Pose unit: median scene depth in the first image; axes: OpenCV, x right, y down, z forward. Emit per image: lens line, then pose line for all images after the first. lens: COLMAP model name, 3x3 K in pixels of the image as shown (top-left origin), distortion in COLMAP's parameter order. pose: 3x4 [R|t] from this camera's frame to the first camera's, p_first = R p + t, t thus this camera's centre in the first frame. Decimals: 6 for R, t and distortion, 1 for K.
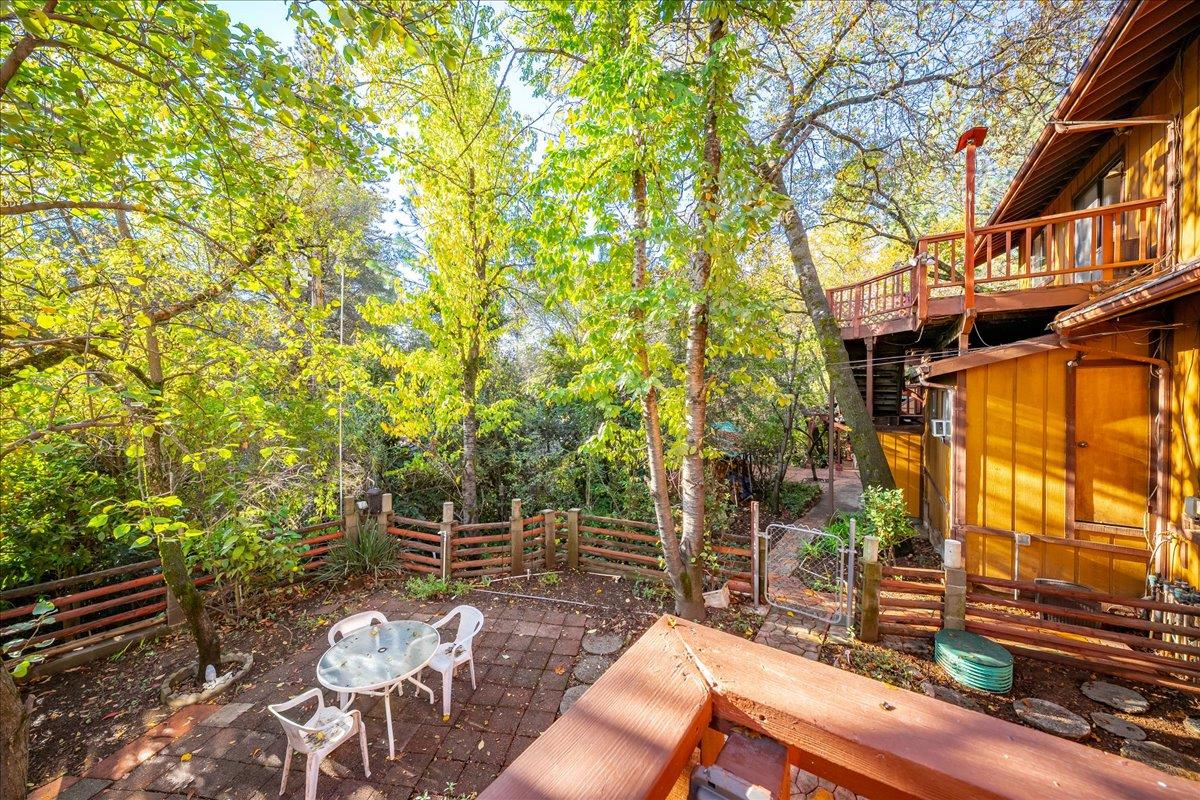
lens RADIAL K [[418.3, 0, 607.7], [0, 418.3, 403.0], [0, 0, 1]] dist [0.000163, 0.000001]
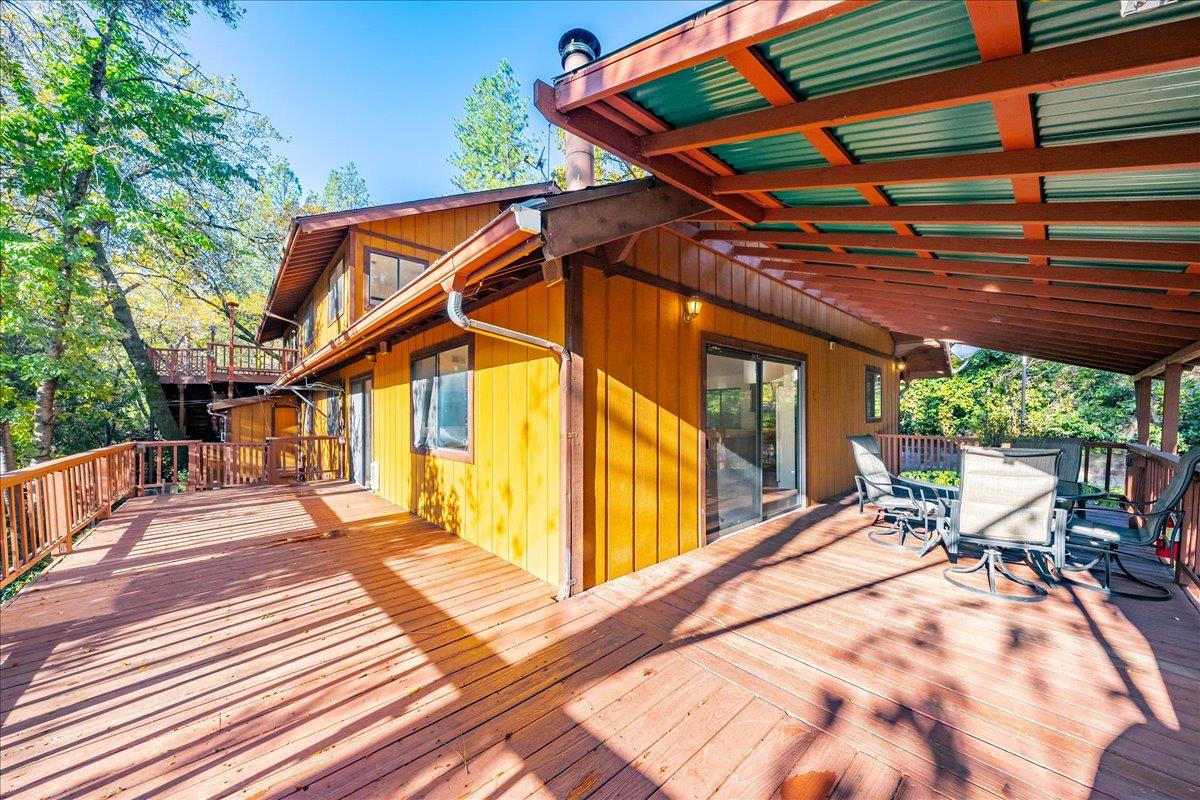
lens RADIAL K [[418.3, 0, 607.7], [0, 418.3, 403.0], [0, 0, 1]] dist [0.000163, 0.000001]
pose [[0.248646, 0.025828, 0.968250, -0.605471], [0.030000, 0.998959, -0.034351, 0.027789], [-0.968130, 0.037588, 0.247612, -1.133930]]
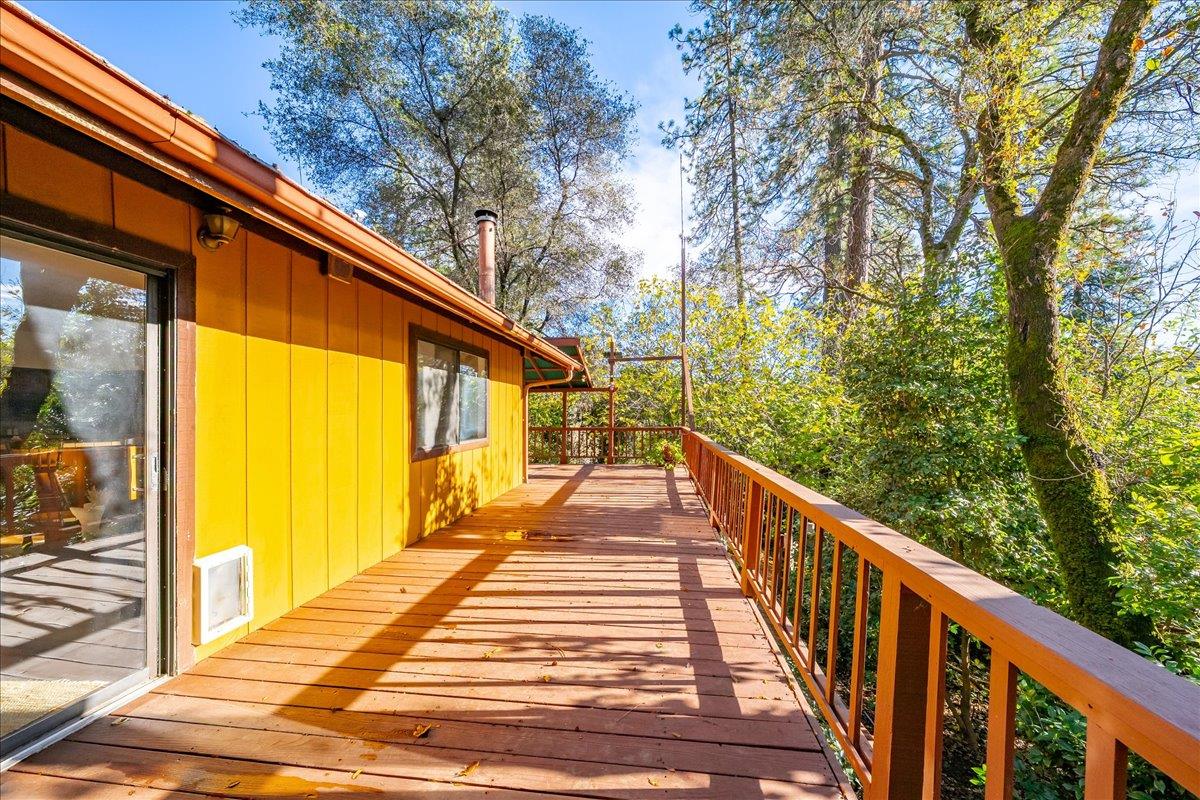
lens RADIAL K [[530.3, 0, 594.3], [0, 530.3, 401.9], [0, 0, 1]] dist [0.000149, -0.000086]
pose [[-0.898313, -0.002335, -0.439349, 1.793312], [-0.007391, 0.999925, 0.009800, -0.086997], [0.439293, 0.012051, -0.898263, 2.956460]]
